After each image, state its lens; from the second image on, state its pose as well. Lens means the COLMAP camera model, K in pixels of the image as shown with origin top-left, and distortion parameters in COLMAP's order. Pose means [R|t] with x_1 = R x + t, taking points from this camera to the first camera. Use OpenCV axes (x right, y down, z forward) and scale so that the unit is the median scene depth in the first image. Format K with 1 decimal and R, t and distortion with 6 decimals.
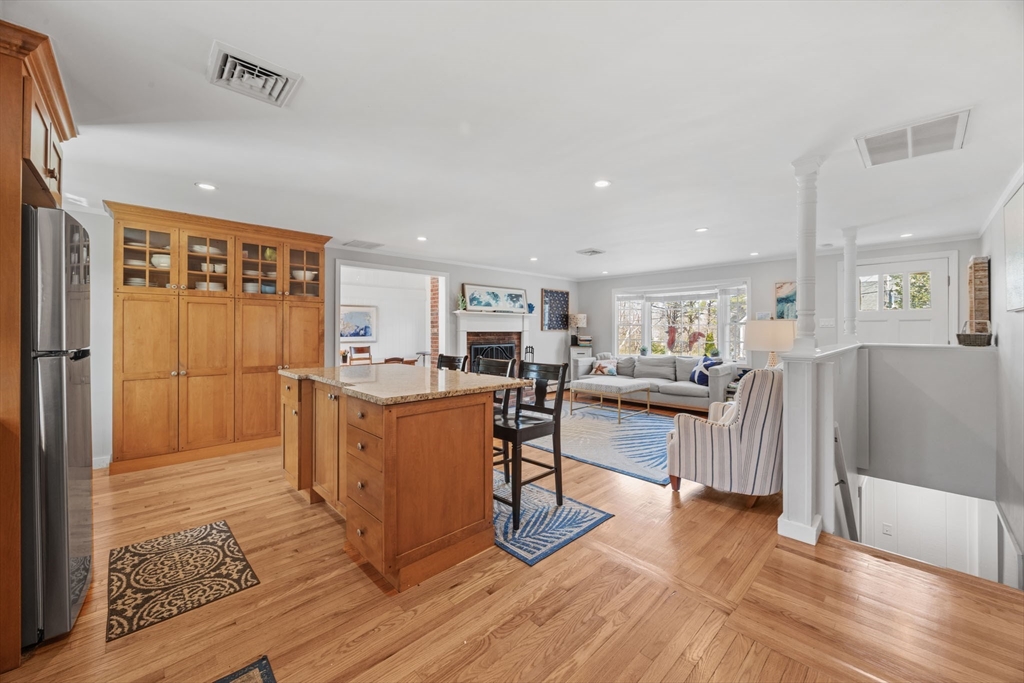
lens RADIAL K [[391.1, 0, 511.2], [0, 391.1, 329.9], [0, 0, 1]] dist [-0.000985, -0.000184]
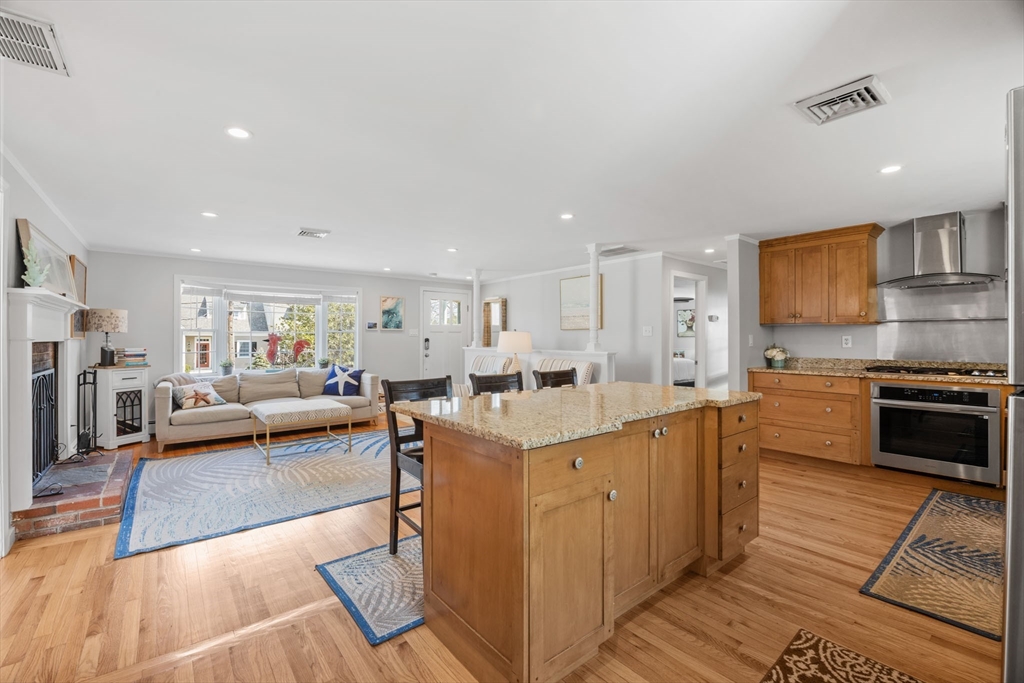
lens RADIAL K [[437.0, 0, 512.0], [0, 437.0, 341.5], [0, 0, 1]] dist [-0.015211, 0.000265]
pose [[0.086737, -0.006251, 0.996212, -1.382998], [-0.001387, 0.999979, 0.006396, 0.002010], [-0.996230, -0.001937, 0.086726, 1.305870]]
